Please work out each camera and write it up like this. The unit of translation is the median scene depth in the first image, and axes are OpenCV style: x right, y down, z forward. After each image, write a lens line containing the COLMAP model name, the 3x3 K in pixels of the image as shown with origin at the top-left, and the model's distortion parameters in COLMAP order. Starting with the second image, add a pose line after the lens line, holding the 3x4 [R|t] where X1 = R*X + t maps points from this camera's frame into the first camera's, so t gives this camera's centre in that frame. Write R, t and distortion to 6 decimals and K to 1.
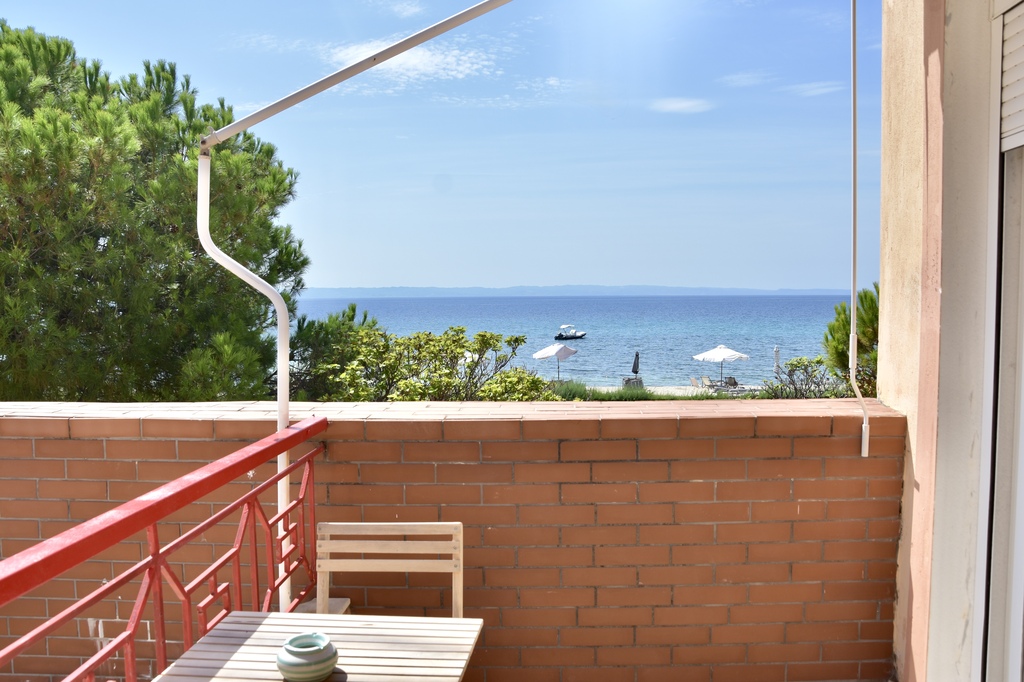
lens RADIAL K [[813.9, 0, 517.8], [0, 813.9, 348.3], [0, 0, 1]] dist [-0.146871, 0.109981]
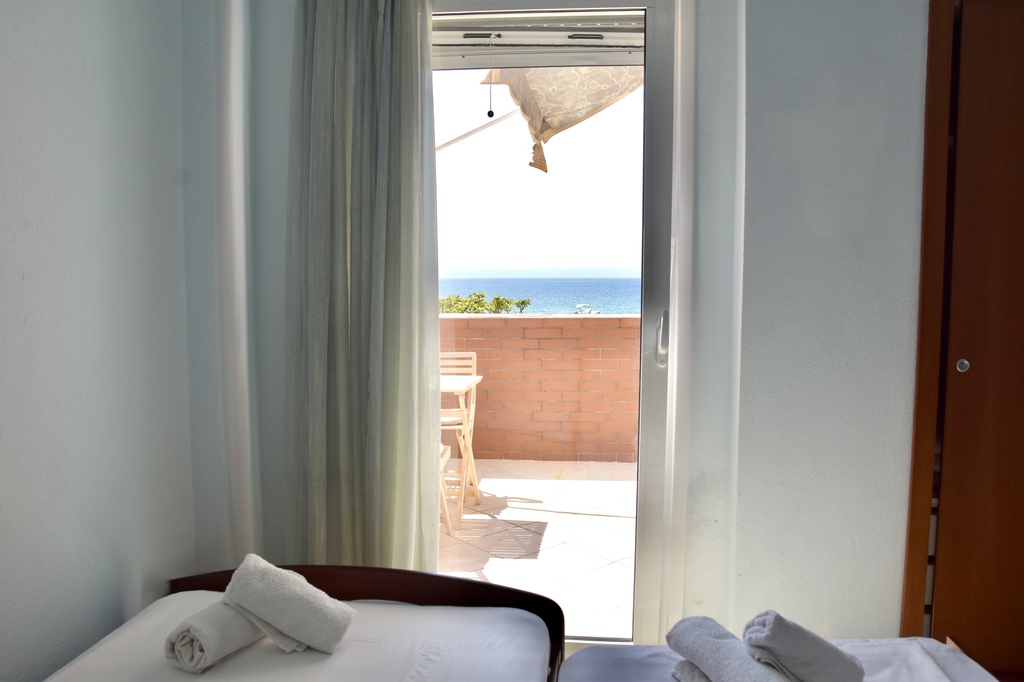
lens RADIAL K [[849.6, 0, 496.1], [0, 849.6, 346.1], [0, 0, 1]] dist [-0.159116, 0.139197]
pose [[0.998307, 0.011750, -0.056961, 0.045077], [-0.011086, 0.999867, 0.011945, 0.058478], [0.057094, -0.011293, 0.998305, -0.507032]]
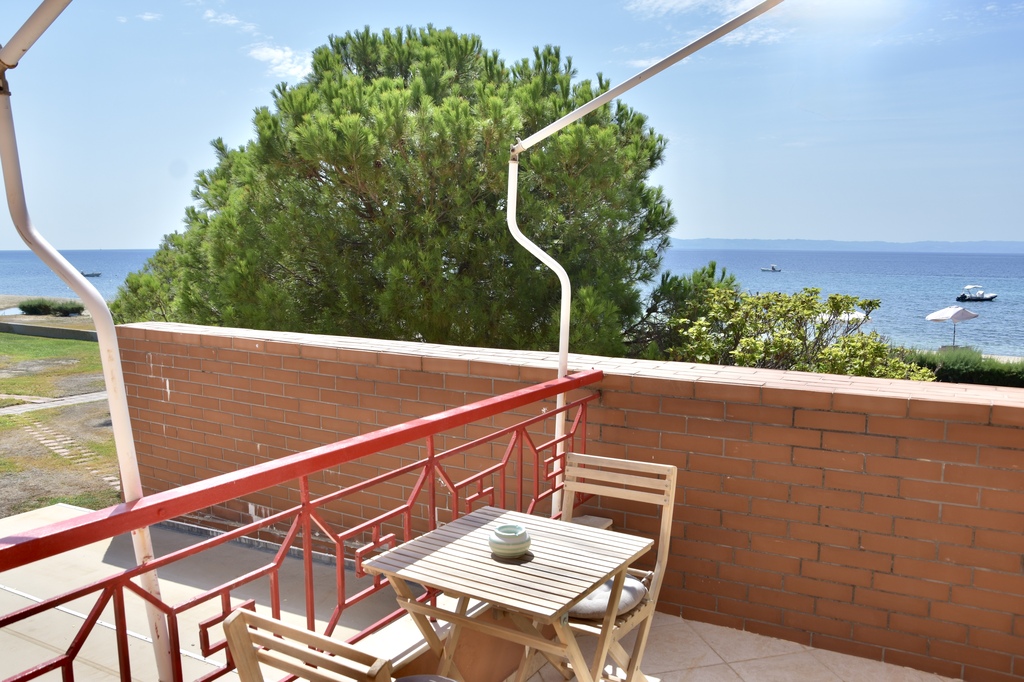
lens RADIAL K [[802.9, 0, 512.0], [0, 802.9, 341.0], [0, 0, 1]] dist [-0.146843, 0.104184]
pose [[0.876124, 0.066903, -0.477421, 0.097027], [-0.039596, 0.996964, 0.067045, -0.015659], [0.480457, -0.039836, 0.876113, -0.058288]]
